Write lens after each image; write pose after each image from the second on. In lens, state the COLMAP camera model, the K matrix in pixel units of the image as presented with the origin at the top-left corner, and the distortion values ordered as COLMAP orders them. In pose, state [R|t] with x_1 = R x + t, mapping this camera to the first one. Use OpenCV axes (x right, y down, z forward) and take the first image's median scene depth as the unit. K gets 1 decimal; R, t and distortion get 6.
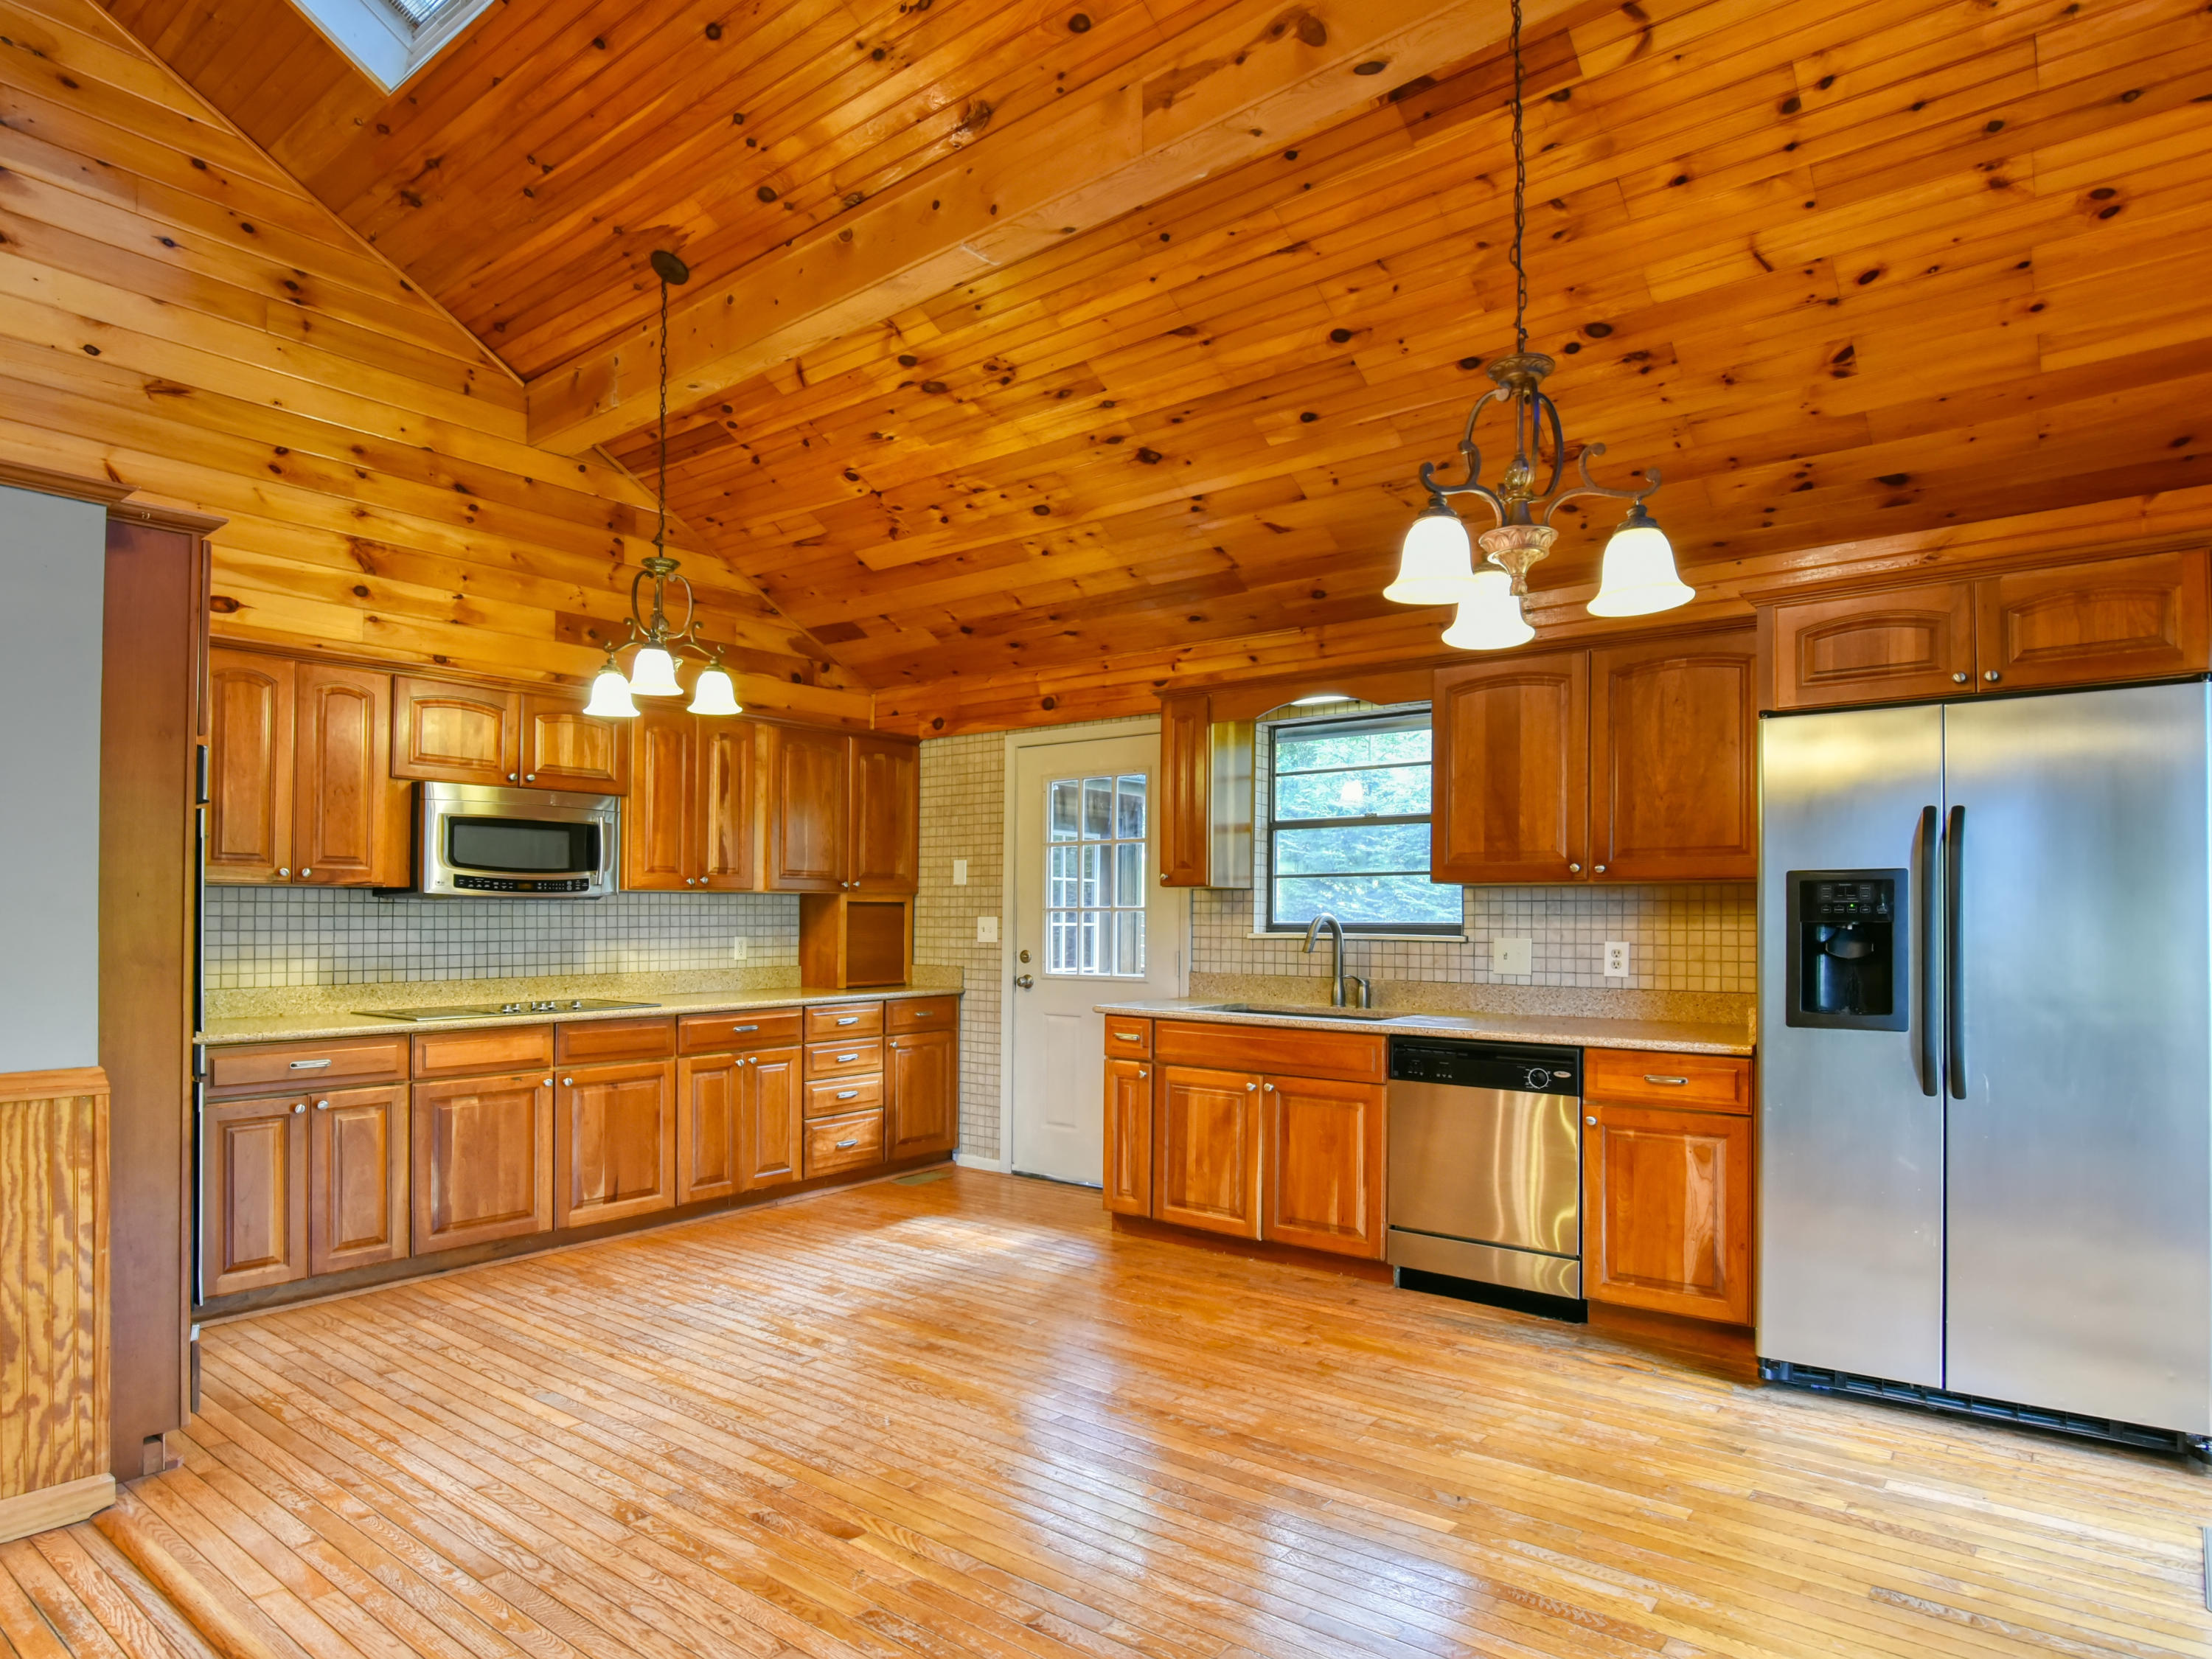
lens RADIAL K [[1230.8, 0, 1163.3], [0, 1230.8, 911.0], [0, 0, 1]] dist [-0.017848, 0.000808]
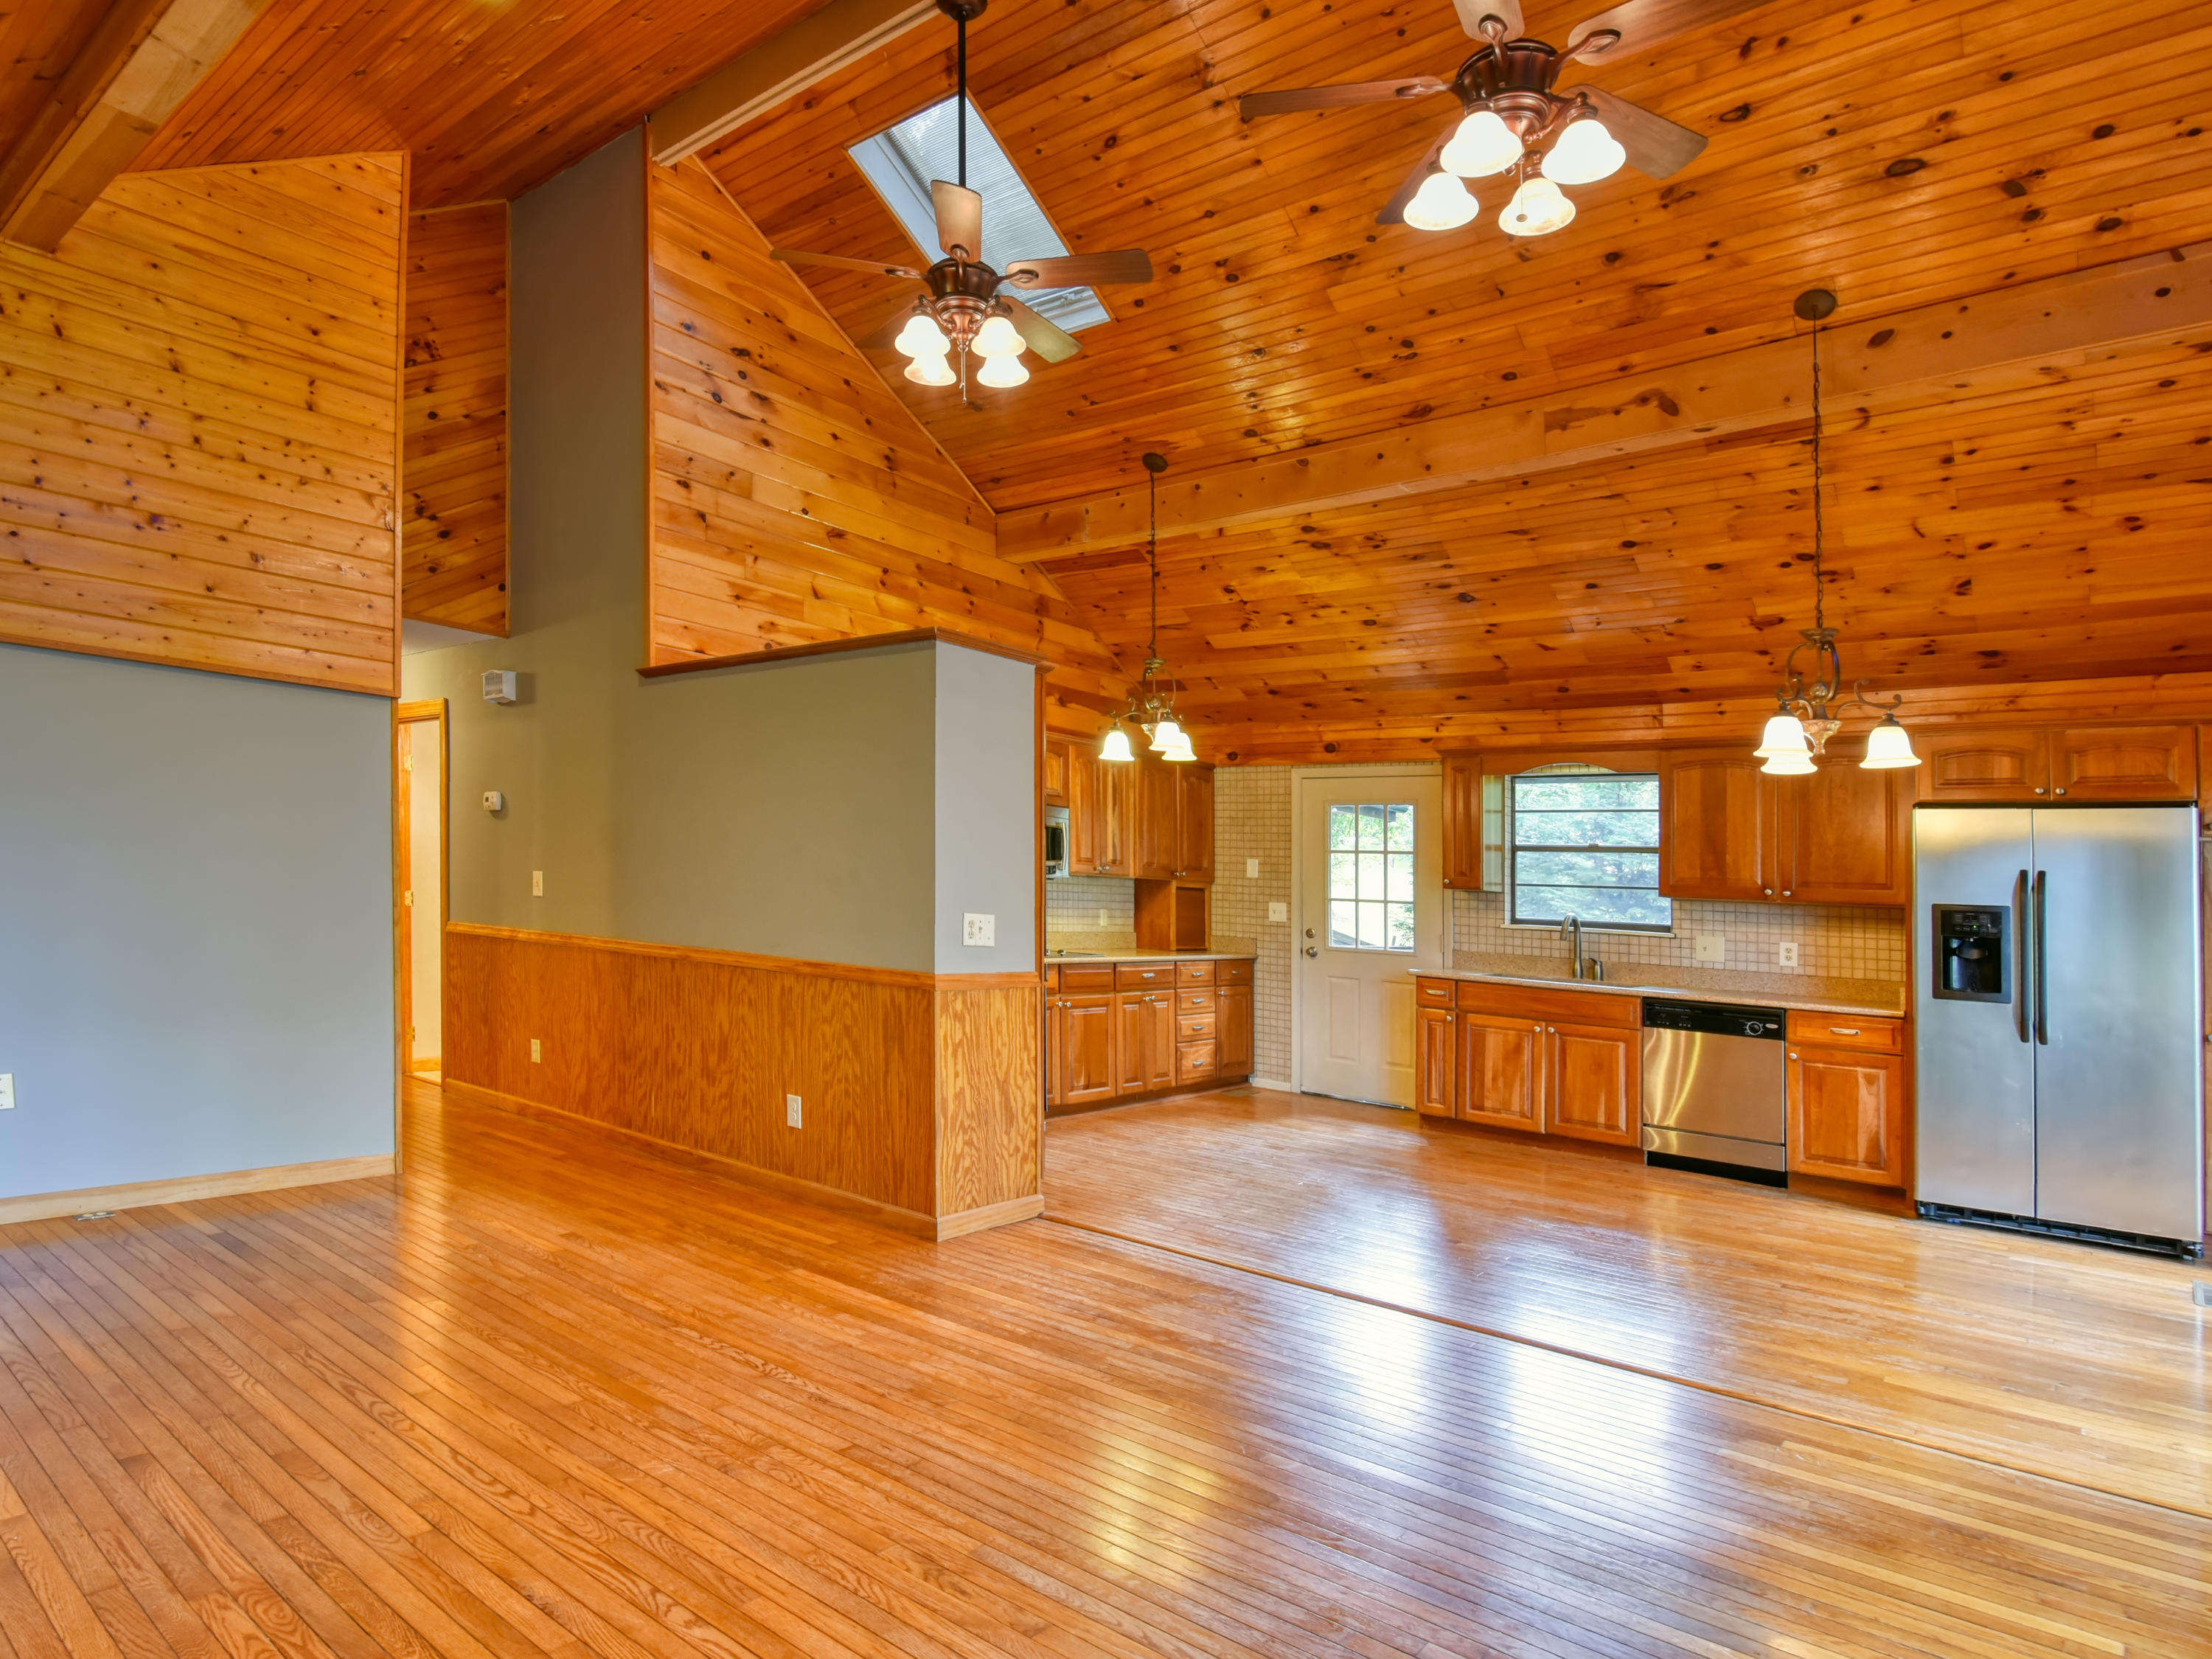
lens RADIAL K [[1230.8, 0, 1102.0], [0, 1230.8, 820.7], [0, 0, 1]] dist [-0.017848, 0.000808]
pose [[0.998632, 0.044433, -0.027574, -0.430466], [-0.045912, 0.997401, -0.055528, -0.001456], [0.025035, 0.056718, 0.998076, -0.510838]]
